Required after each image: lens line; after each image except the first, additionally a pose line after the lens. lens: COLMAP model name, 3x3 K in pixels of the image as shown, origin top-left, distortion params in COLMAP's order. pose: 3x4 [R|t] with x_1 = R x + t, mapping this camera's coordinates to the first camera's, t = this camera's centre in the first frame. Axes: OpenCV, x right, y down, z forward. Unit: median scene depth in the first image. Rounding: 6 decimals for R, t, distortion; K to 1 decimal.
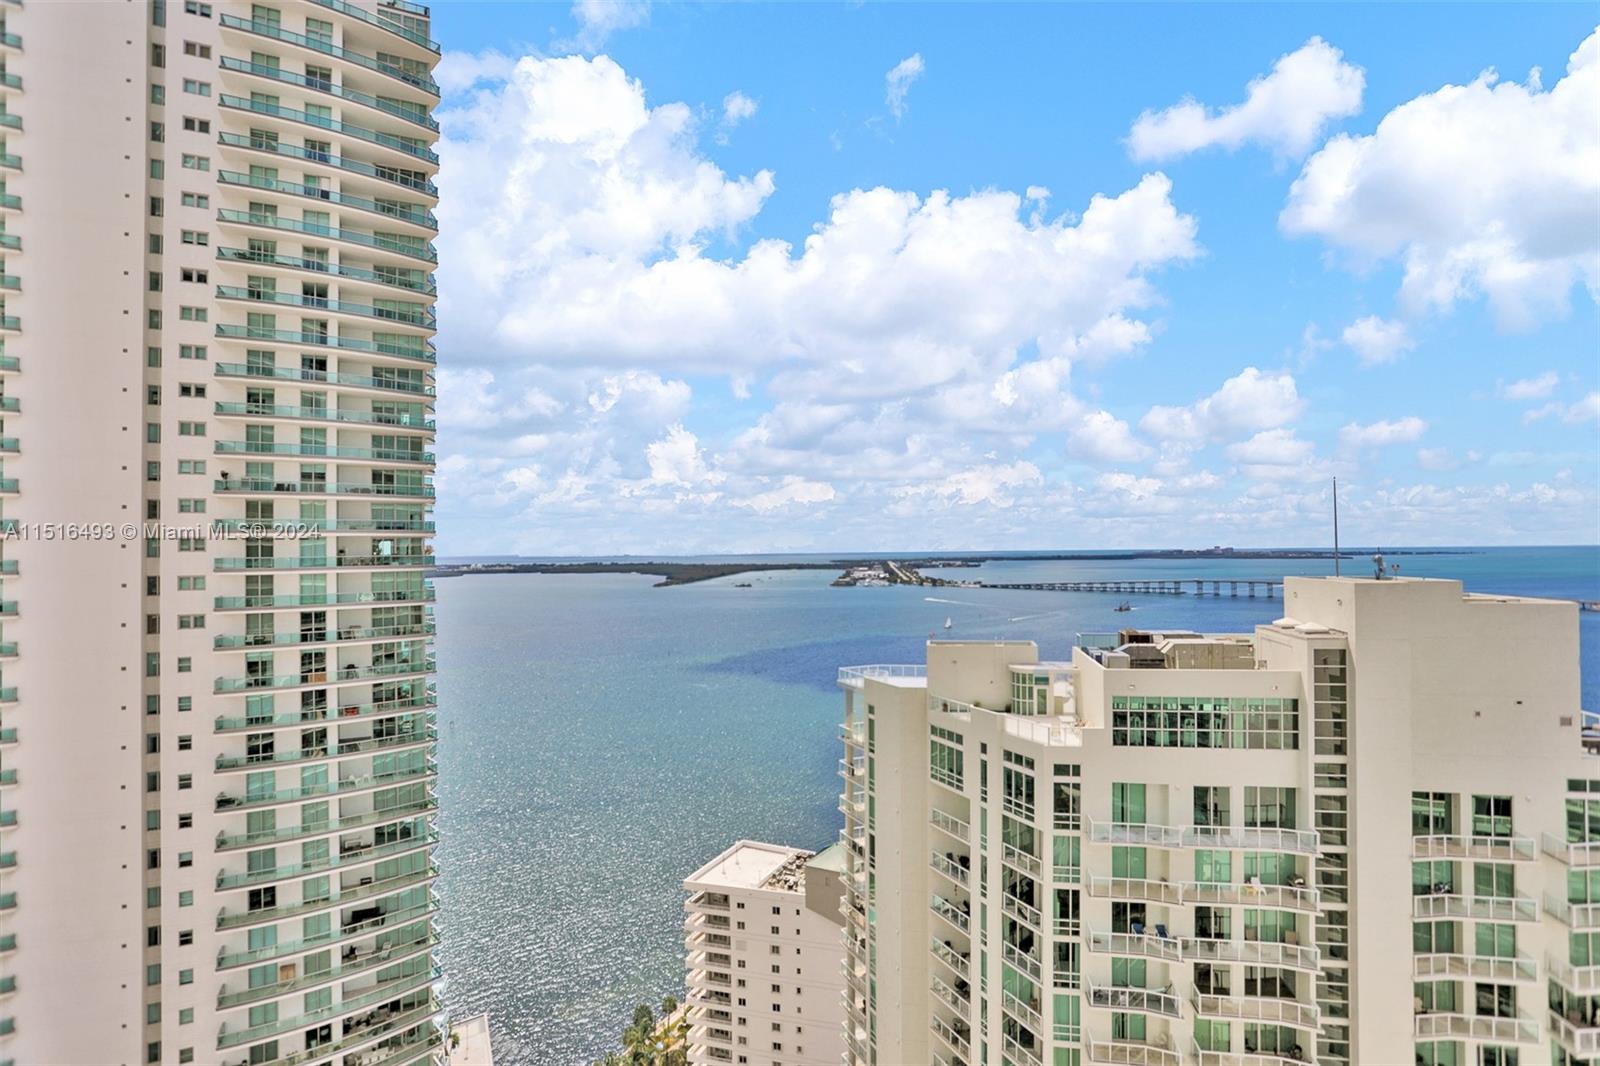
lens RADIAL K [[772.1, 0, 800.0], [0, 772.1, 533.0], [0, 0, 1]] dist [-0.070517, 0.036724]
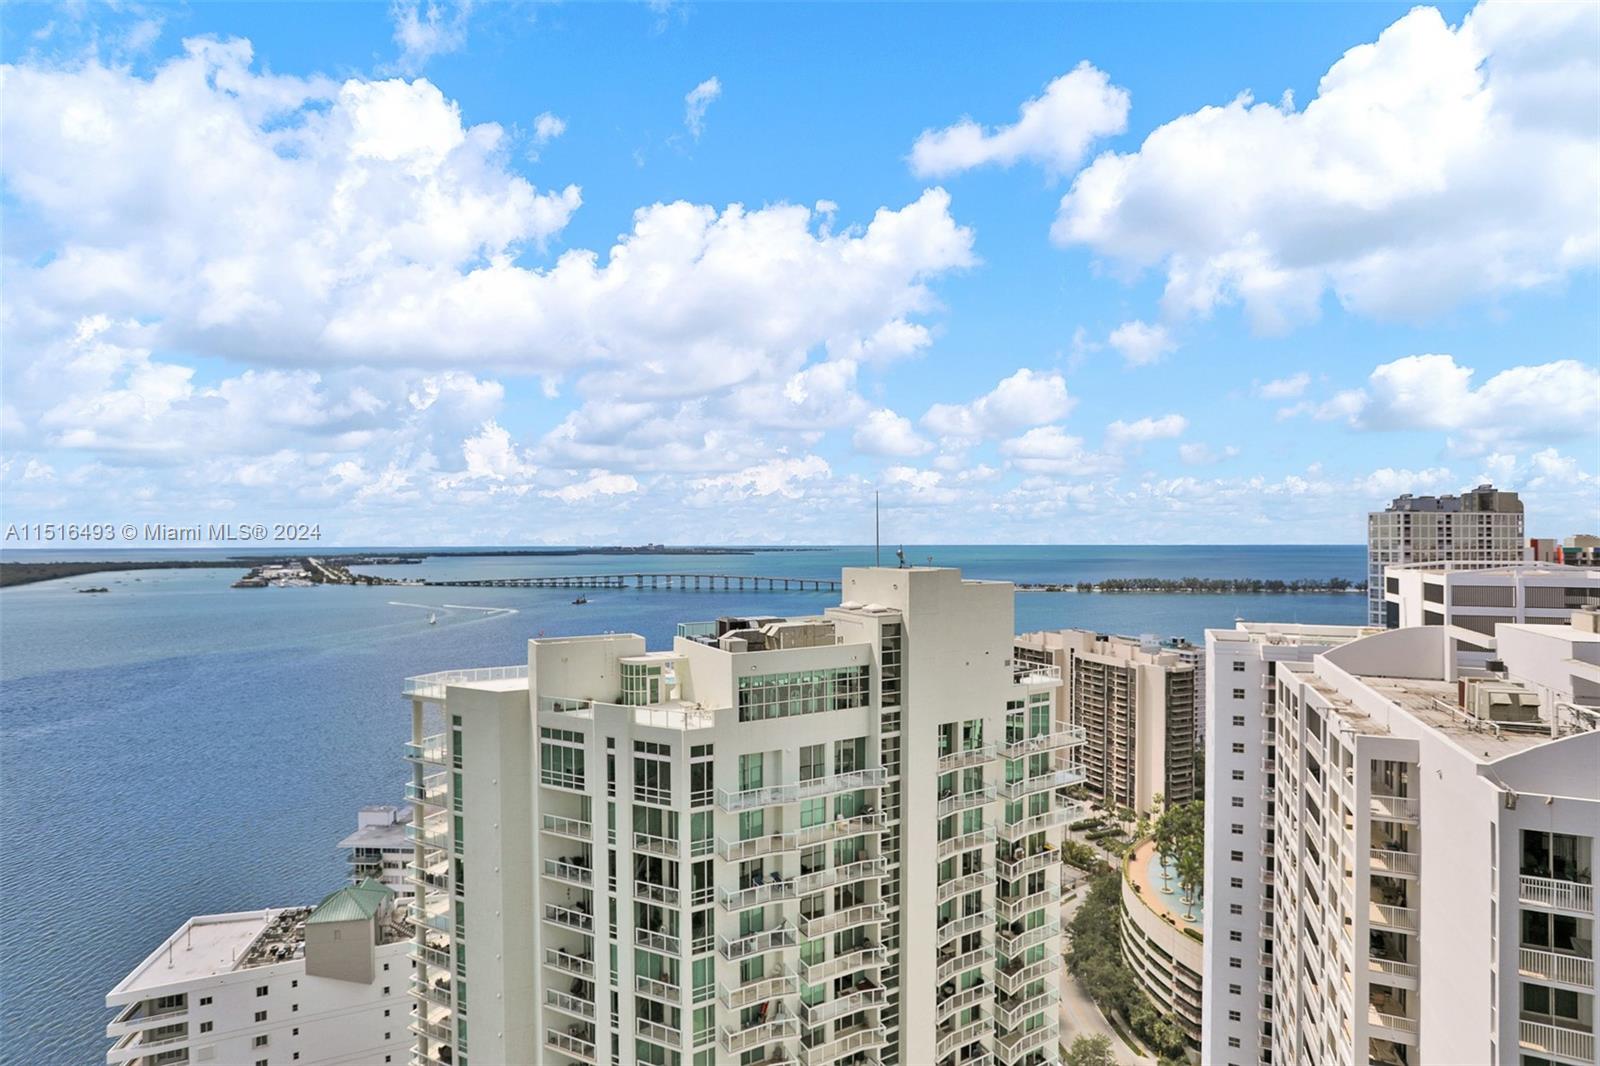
lens RADIAL K [[772.6, 0, 800.0], [0, 772.6, 533.0], [0, 0, 1]] dist [-0.070574, 0.029540]
pose [[0.768907, 0.017081, 0.639132, -0.237228], [-0.020049, 0.999796, -0.002600, 0.006243], [-0.639046, -0.010815, 0.769092, 0.086130]]
